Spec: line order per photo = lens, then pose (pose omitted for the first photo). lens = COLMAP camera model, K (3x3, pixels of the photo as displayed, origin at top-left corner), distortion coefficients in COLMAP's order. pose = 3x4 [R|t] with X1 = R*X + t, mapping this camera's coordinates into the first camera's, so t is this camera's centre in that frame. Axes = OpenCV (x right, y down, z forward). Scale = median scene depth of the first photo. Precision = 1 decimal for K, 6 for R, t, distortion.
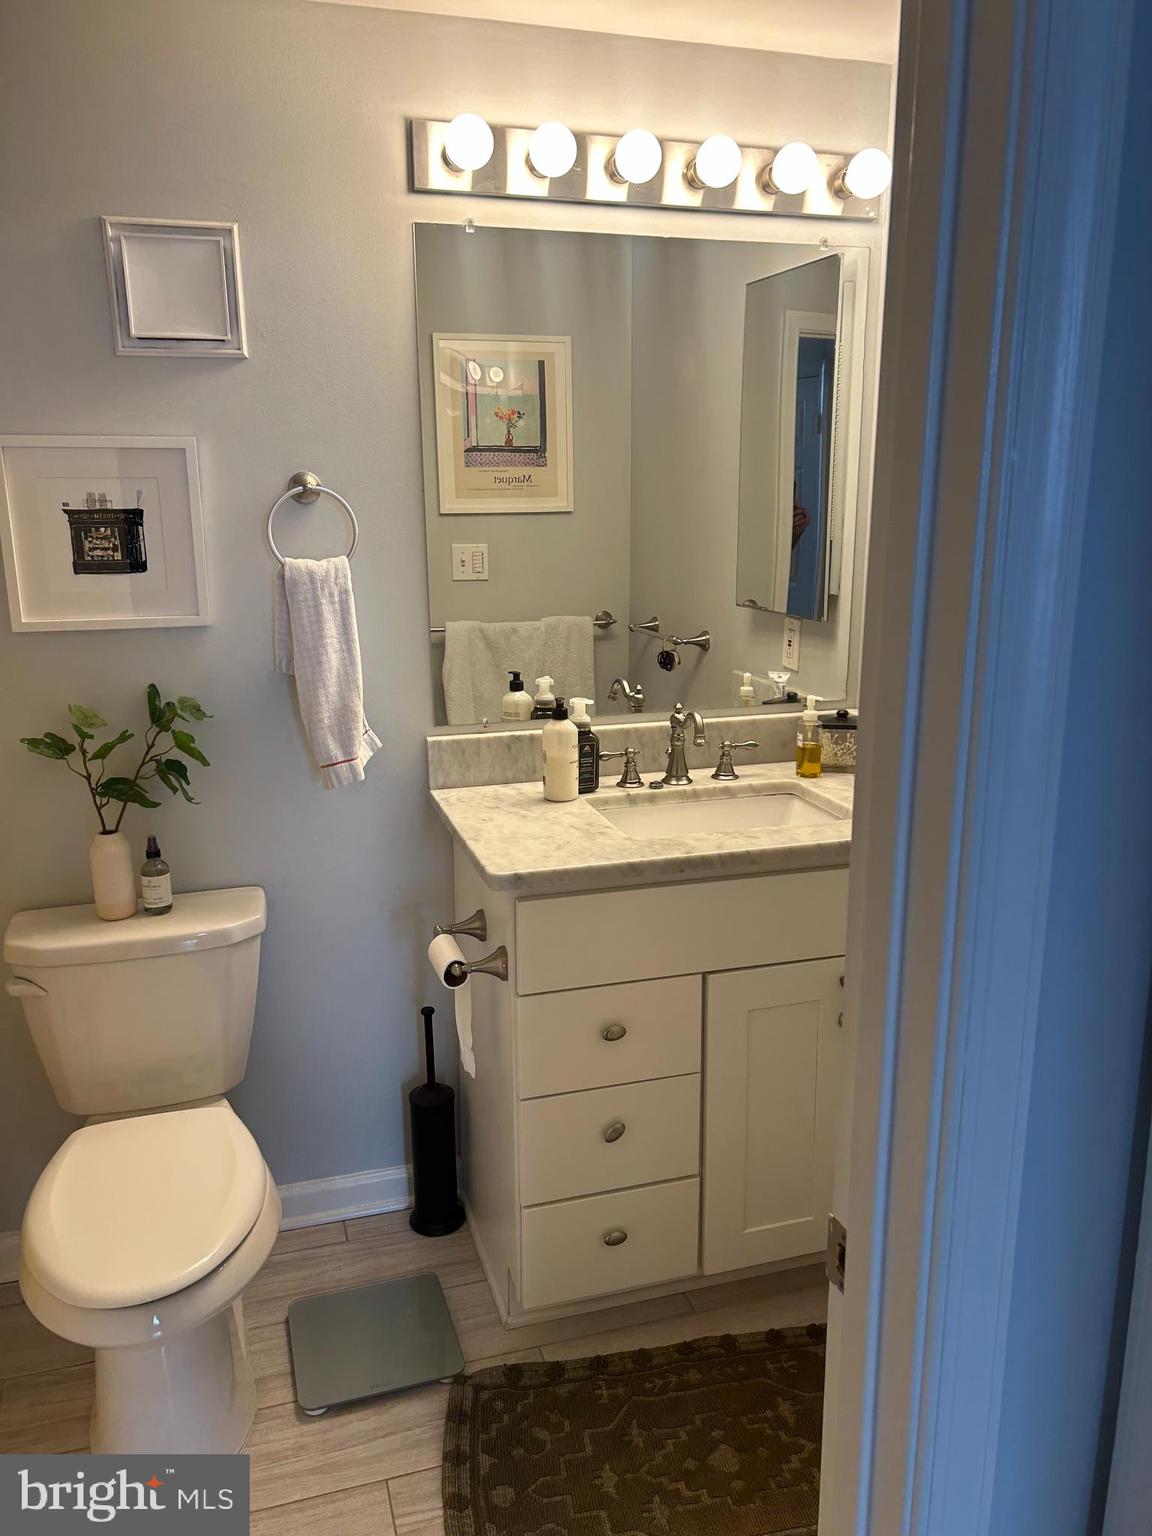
lens RADIAL K [[1161.2, 0, 576.0], [0, 1161.2, 768.0], [0, 0, 1]] dist [0.034070, -0.026899]
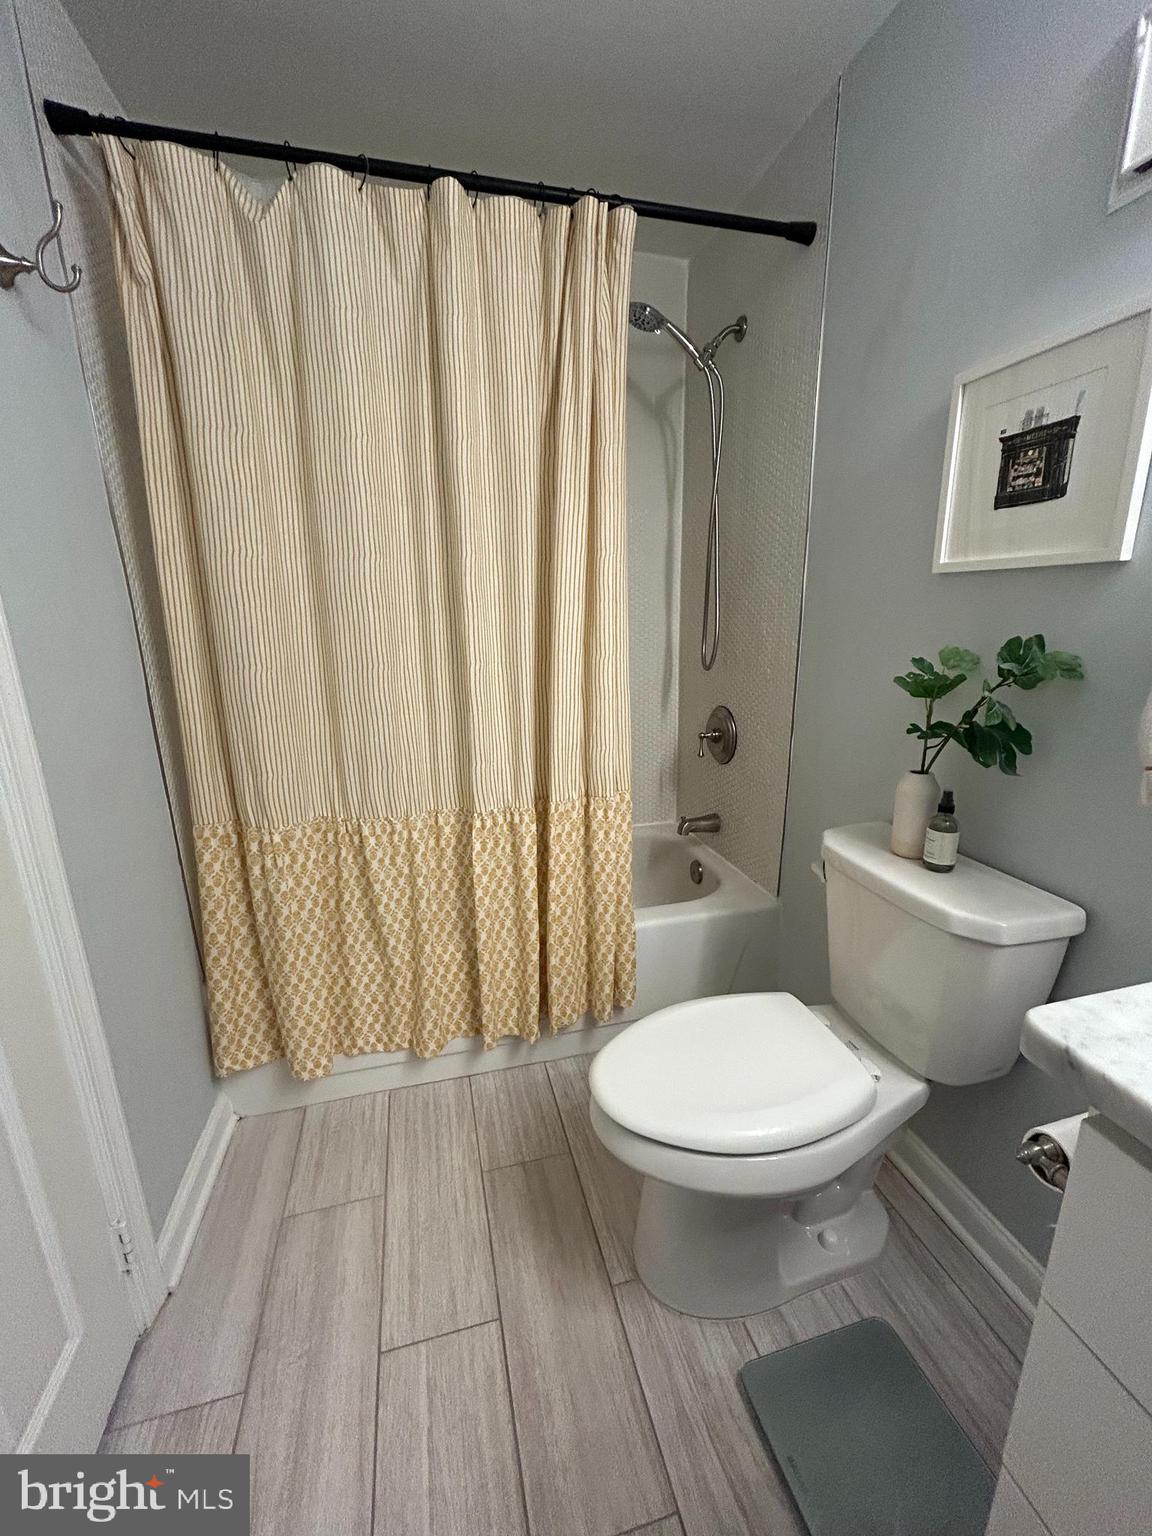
lens RADIAL K [[617.6, 0, 576.0], [0, 617.6, 768.0], [0, 0, 1]] dist [-0.001079, 0.000046]
pose [[-0.042757, 0.256859, -0.965503, 0.129235], [-0.225732, 0.938913, 0.259782, -0.020154], [0.973251, 0.229053, 0.017836, 0.697929]]
